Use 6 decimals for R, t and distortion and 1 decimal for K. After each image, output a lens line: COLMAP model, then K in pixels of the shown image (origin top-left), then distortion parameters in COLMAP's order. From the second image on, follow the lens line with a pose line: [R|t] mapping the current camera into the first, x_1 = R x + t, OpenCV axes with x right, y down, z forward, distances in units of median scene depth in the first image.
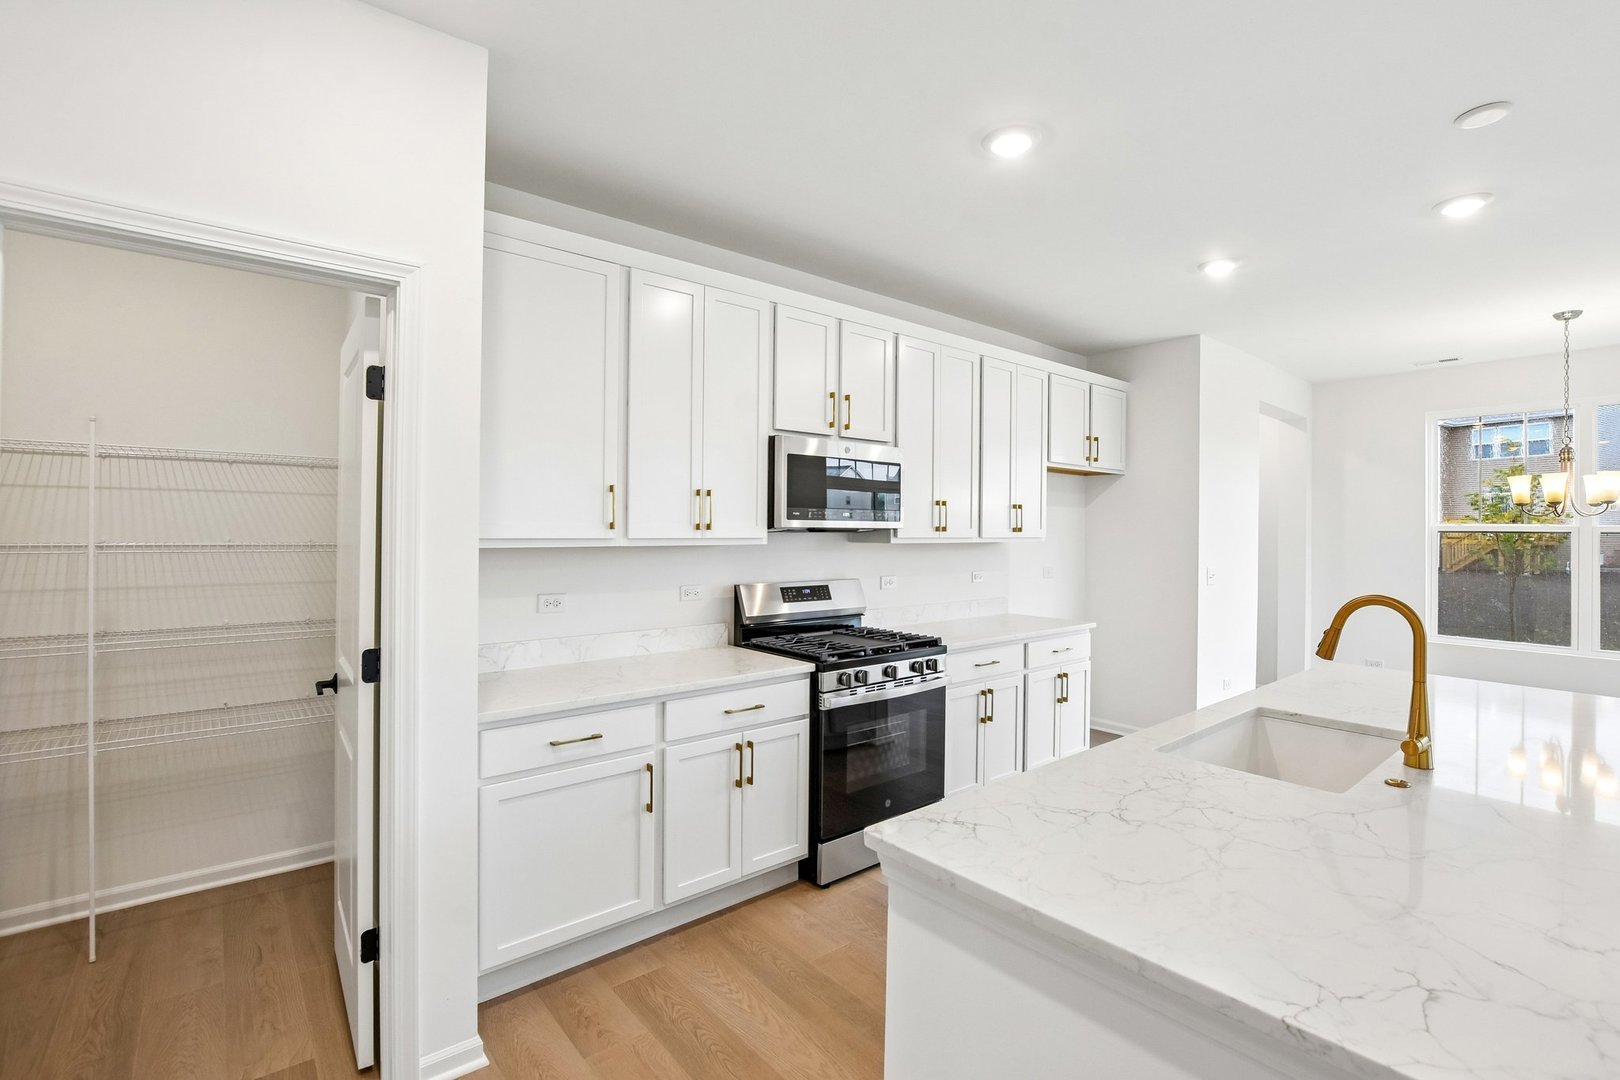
lens RADIAL K [[724.2, 0, 829.7], [0, 724.2, 535.3], [0, 0, 1]] dist [-0.028709, 0.000817]
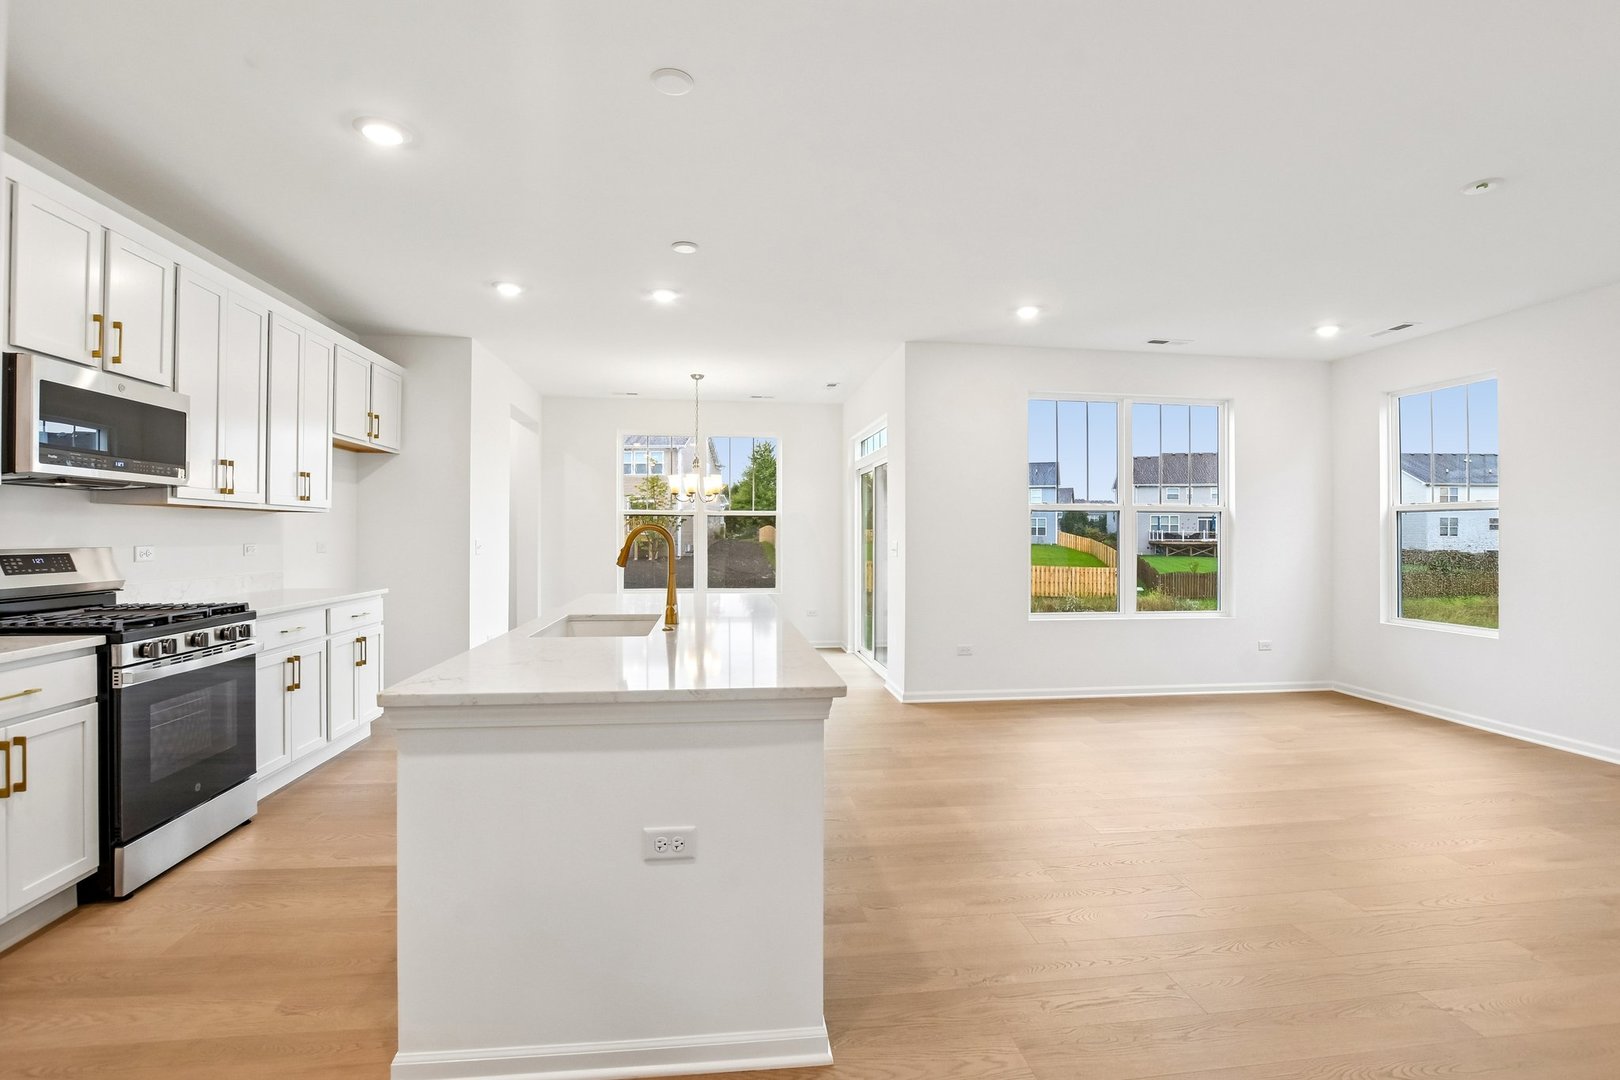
lens RADIAL K [[715.1, 0, 802.5], [0, 715.1, 530.6], [0, 0, 1]] dist [-0.029310, -0.000149]
pose [[0.540418, -0.000263, 0.841397, -0.236222], [0.007074, 0.999966, -0.004231, 0.059870], [-0.841367, 0.008239, 0.540401, -0.102310]]
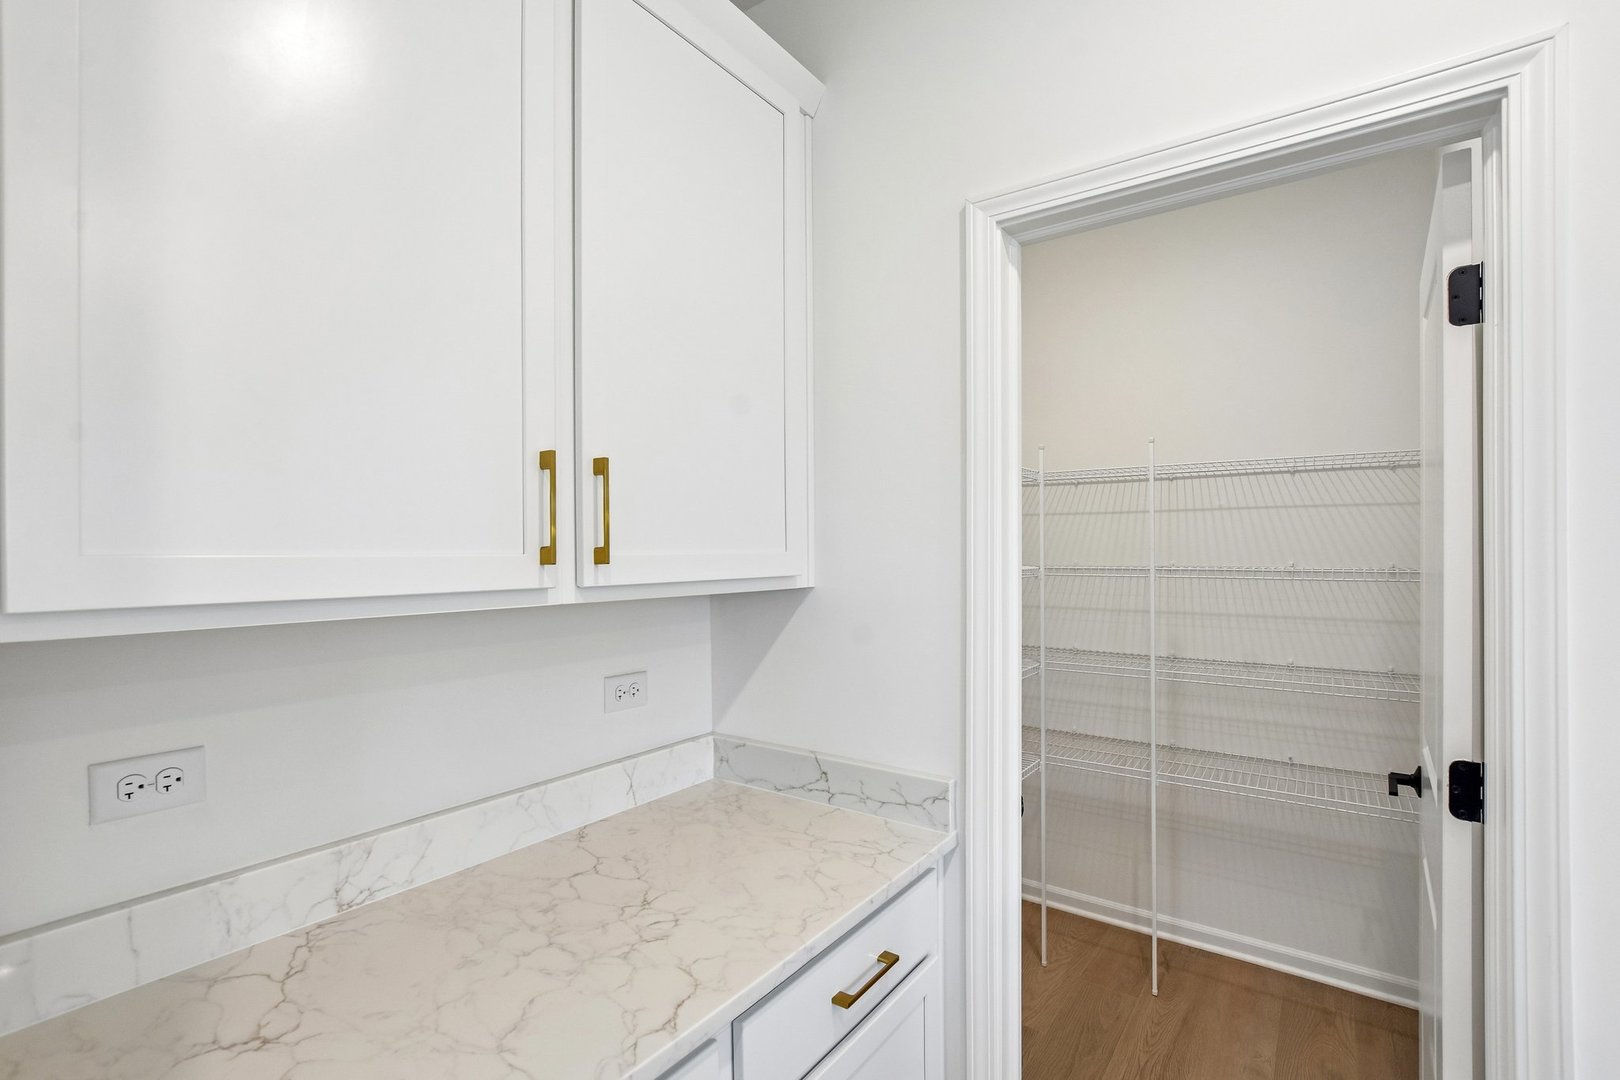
lens RADIAL K [[758.5, 0, 810.0], [0, 758.5, 540.0], [0, 0, 1]] dist [-0.004159, -0.000488]
pose [[0.251234, -0.019489, -0.967730, -0.109614], [-0.002085, 0.999784, -0.020676, -0.002343], [0.967924, 0.007212, 0.251139, 0.201287]]
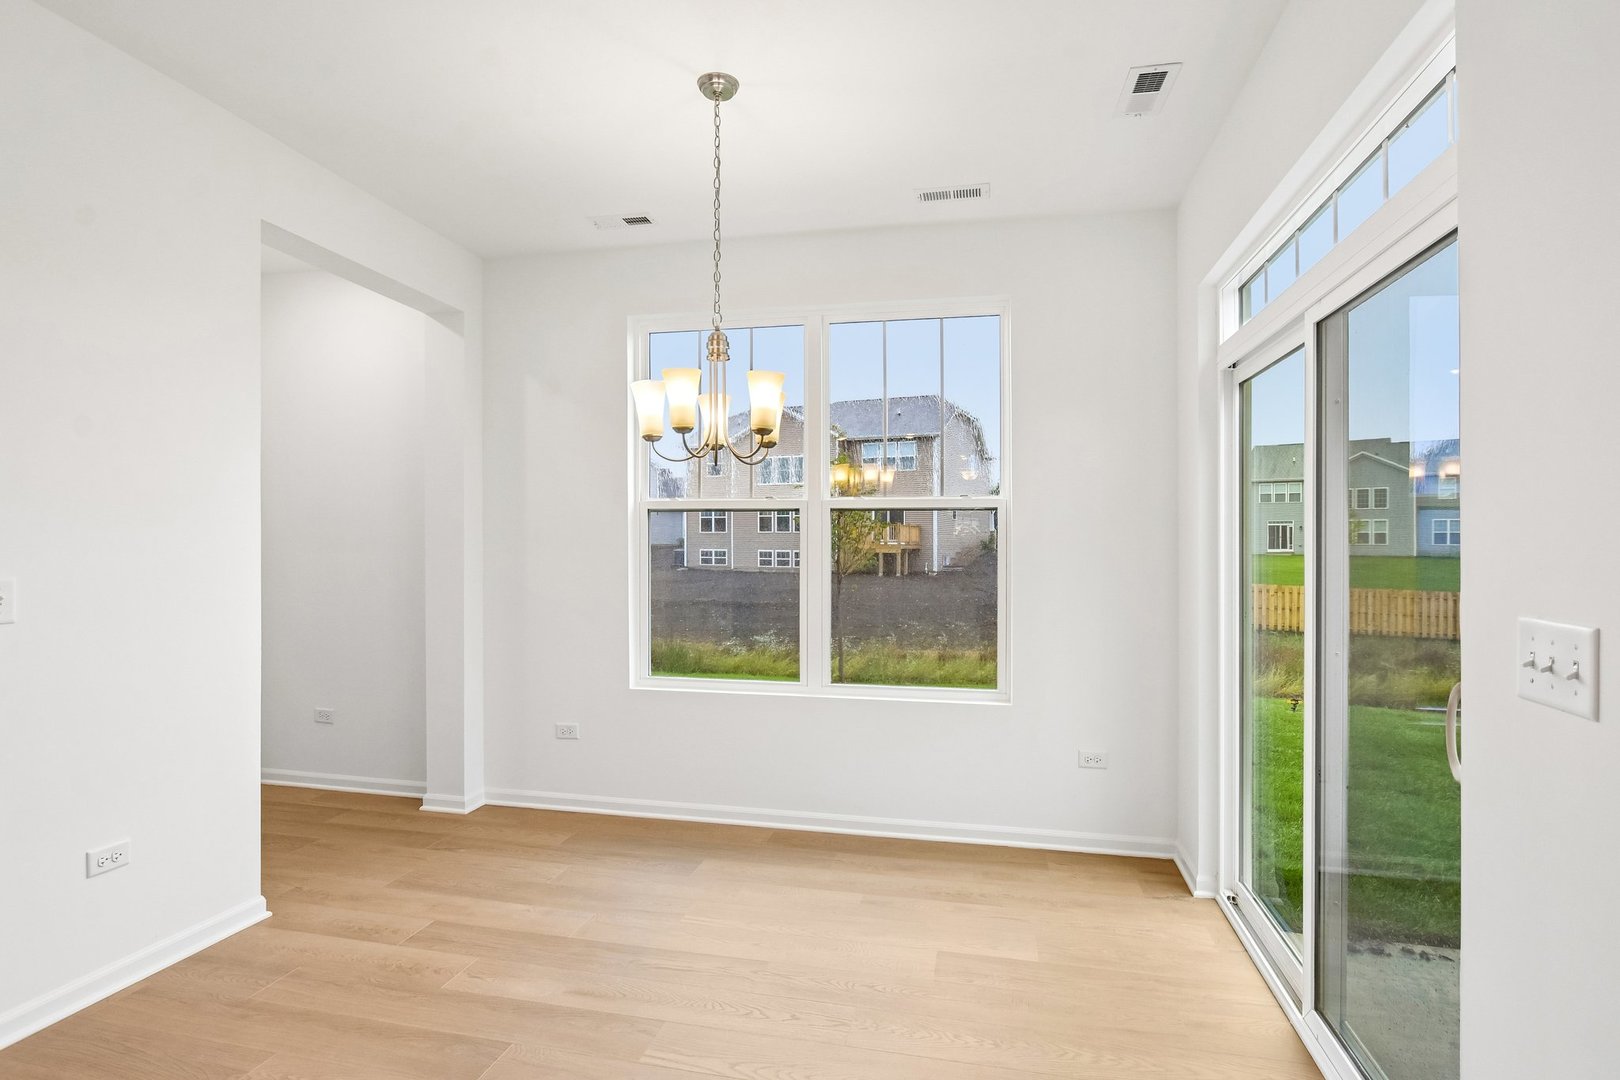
lens RADIAL K [[795.5, 0, 838.4], [0, 795.5, 541.4], [0, 0, 1]] dist [-0.022601, 0.000081]
pose [[0.778925, -0.005829, 0.627090, 0.937397], [0.010400, 0.999939, -0.003623, 0.047032], [-0.627031, 0.009344, 0.778938, 0.597400]]
